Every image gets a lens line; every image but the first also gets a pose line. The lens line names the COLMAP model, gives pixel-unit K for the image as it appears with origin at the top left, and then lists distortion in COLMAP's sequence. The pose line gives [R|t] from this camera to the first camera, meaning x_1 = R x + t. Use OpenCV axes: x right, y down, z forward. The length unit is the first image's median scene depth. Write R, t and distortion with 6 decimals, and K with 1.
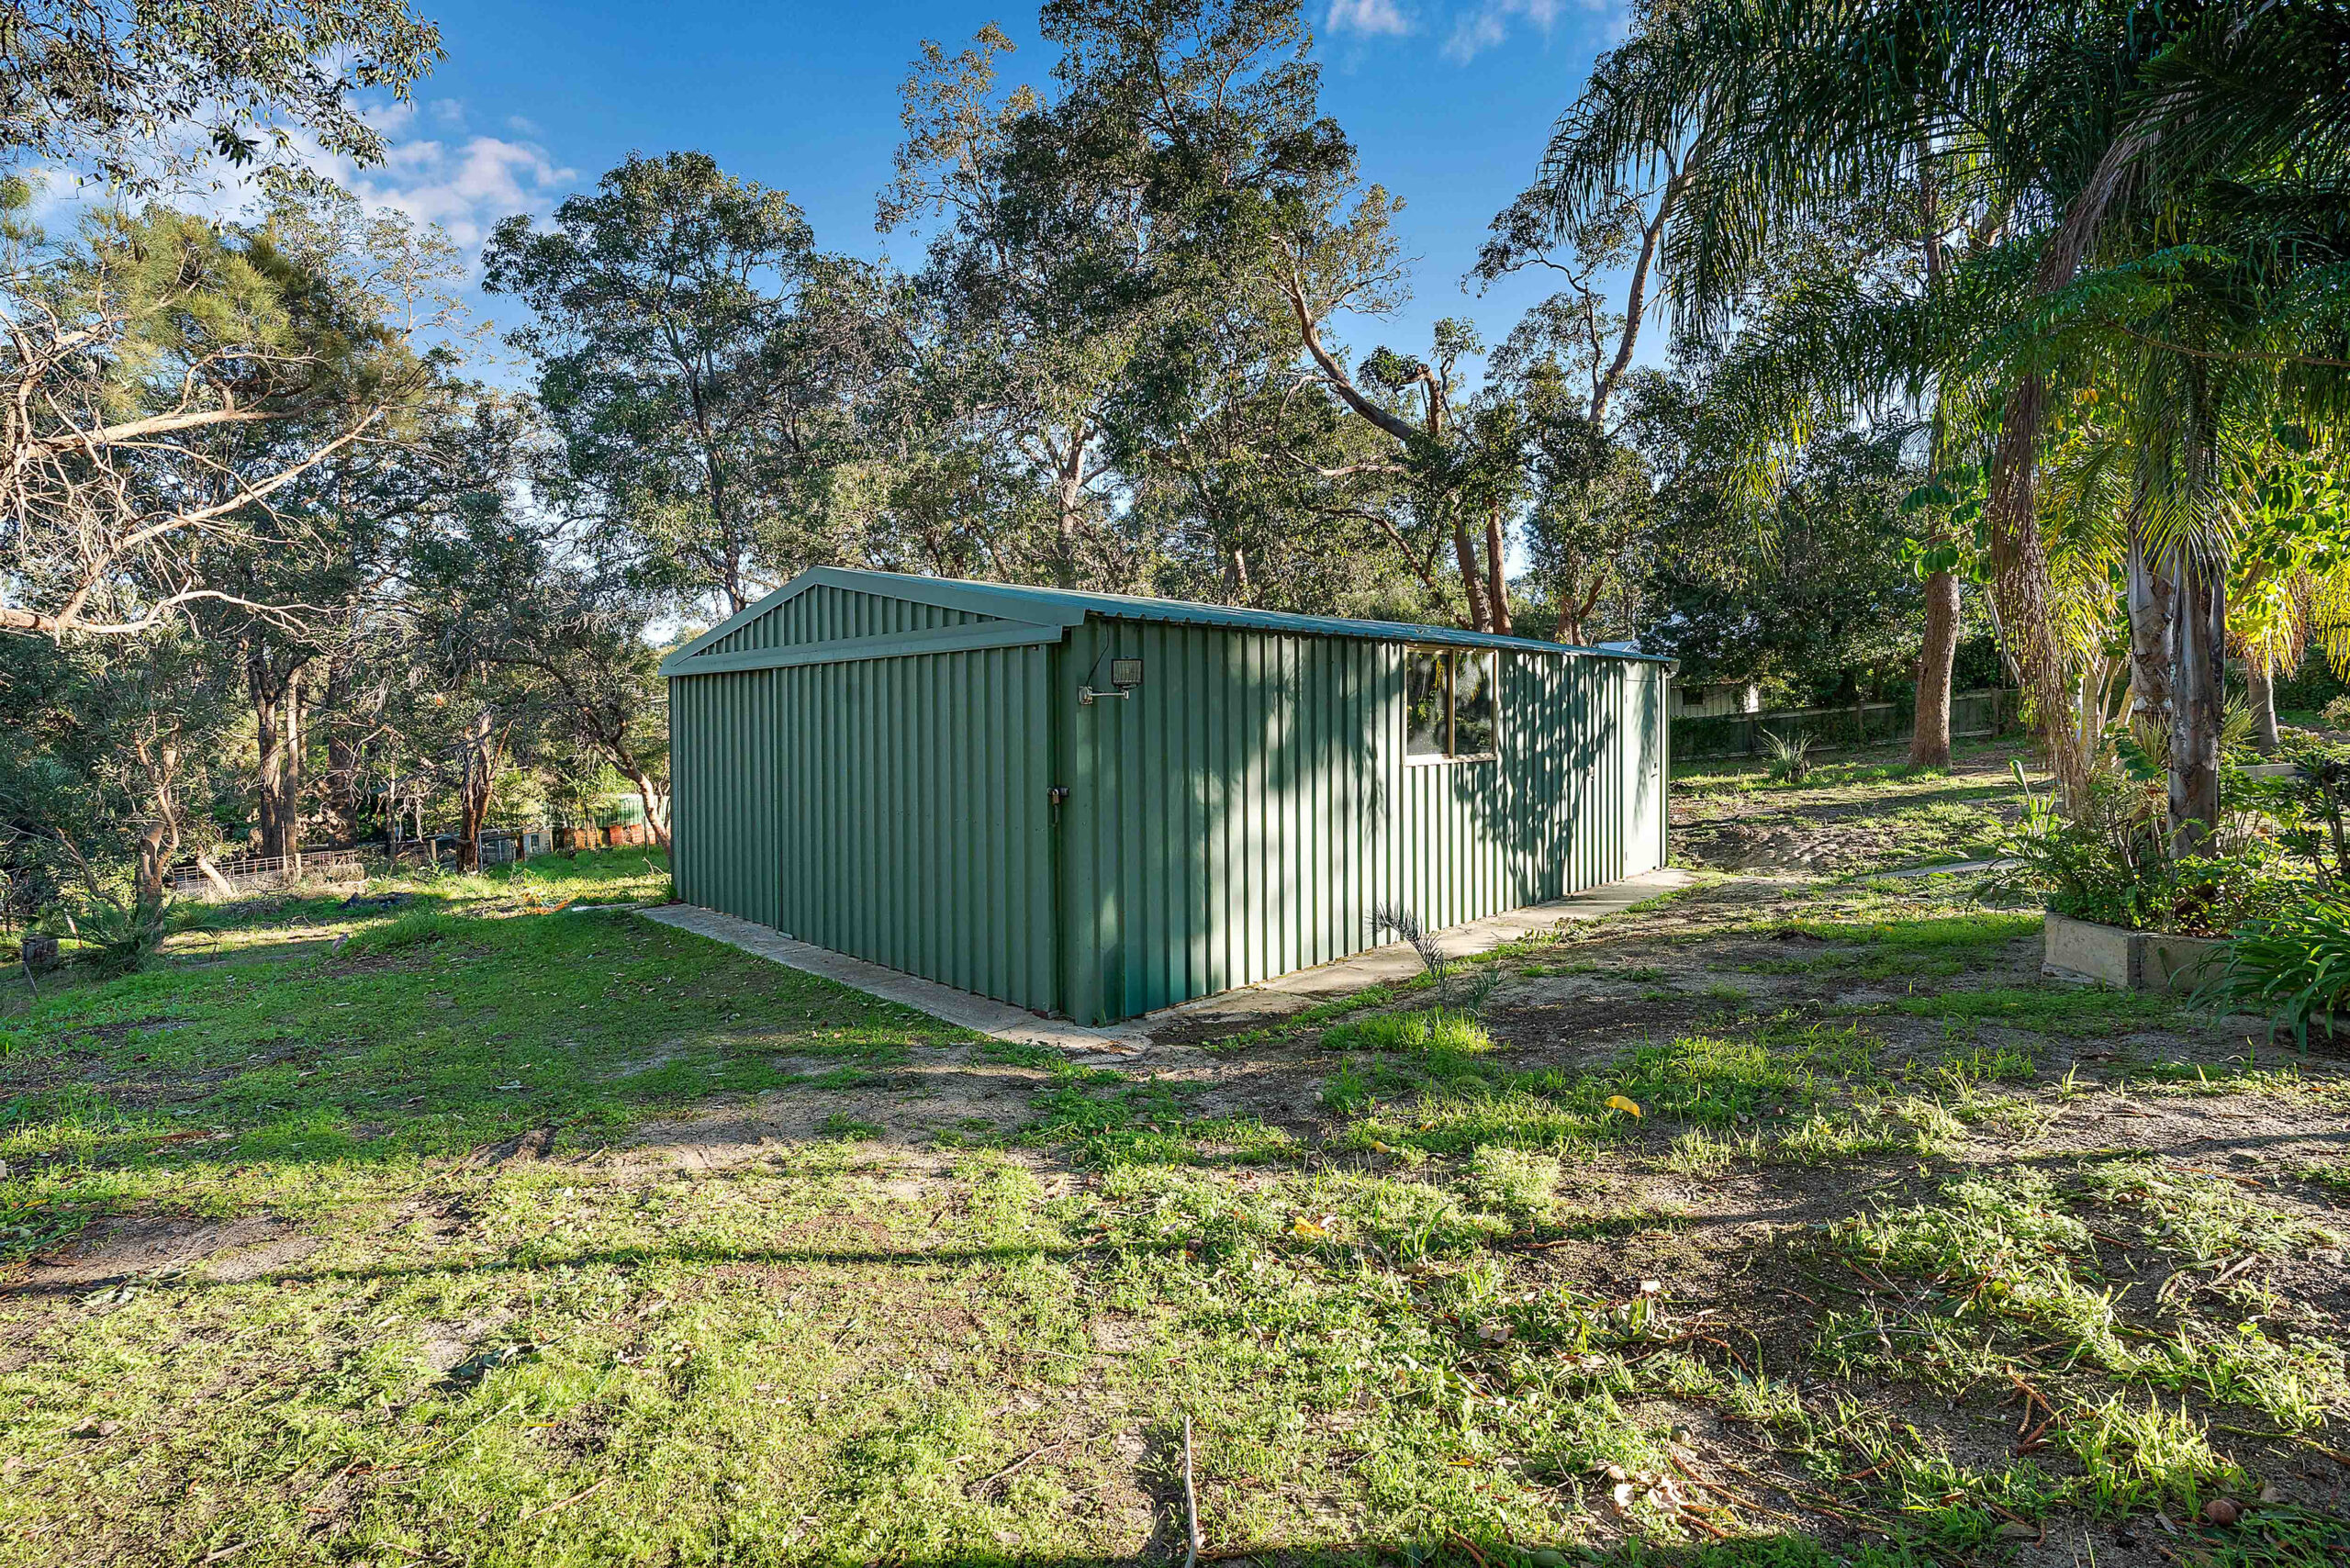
lens RADIAL K [[1076.9, 0, 1165.2], [0, 1076.9, 792.9], [0, 0, 1]] dist [-0.004802, 0.000660]
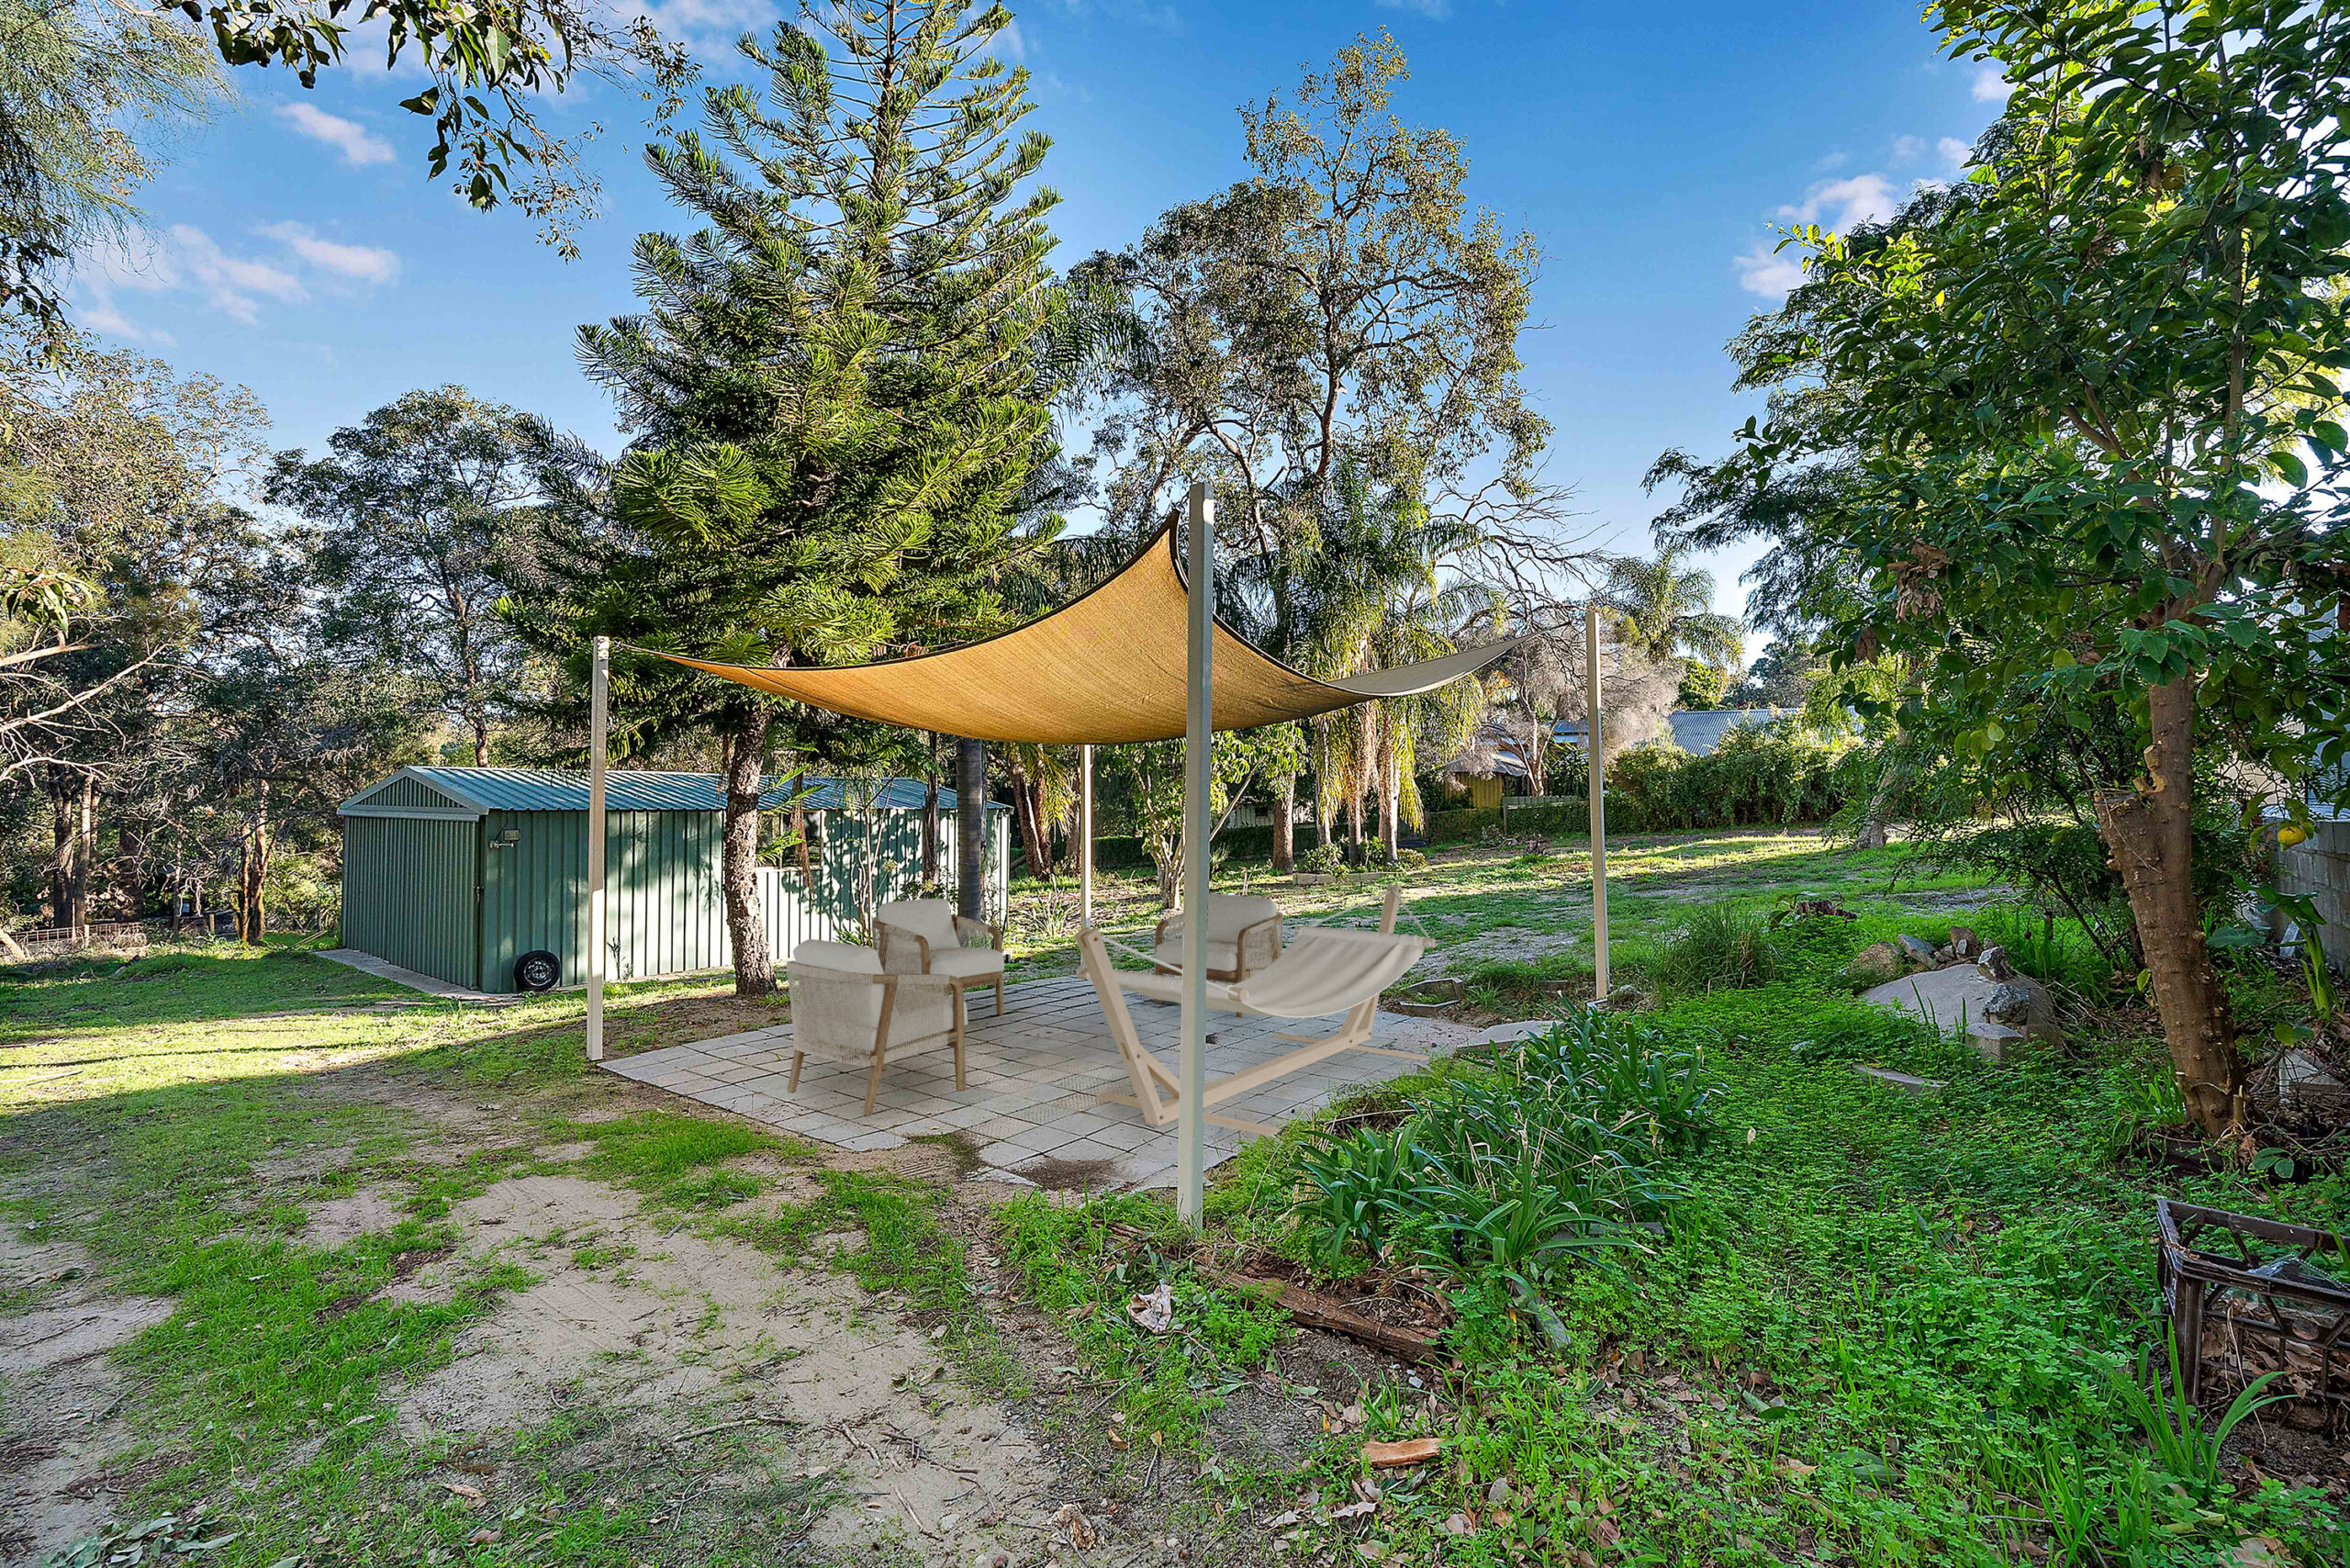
lens RADIAL K [[1074.9, 0, 1179.2], [0, 1074.9, 829.3], [0, 0, 1]] dist [-0.002651, -0.000044]
pose [[0.992942, 0.013498, 0.117828, 0.274011], [-0.008541, 0.999061, -0.042477, -0.010510], [-0.118291, 0.041170, 0.992125, -0.352270]]
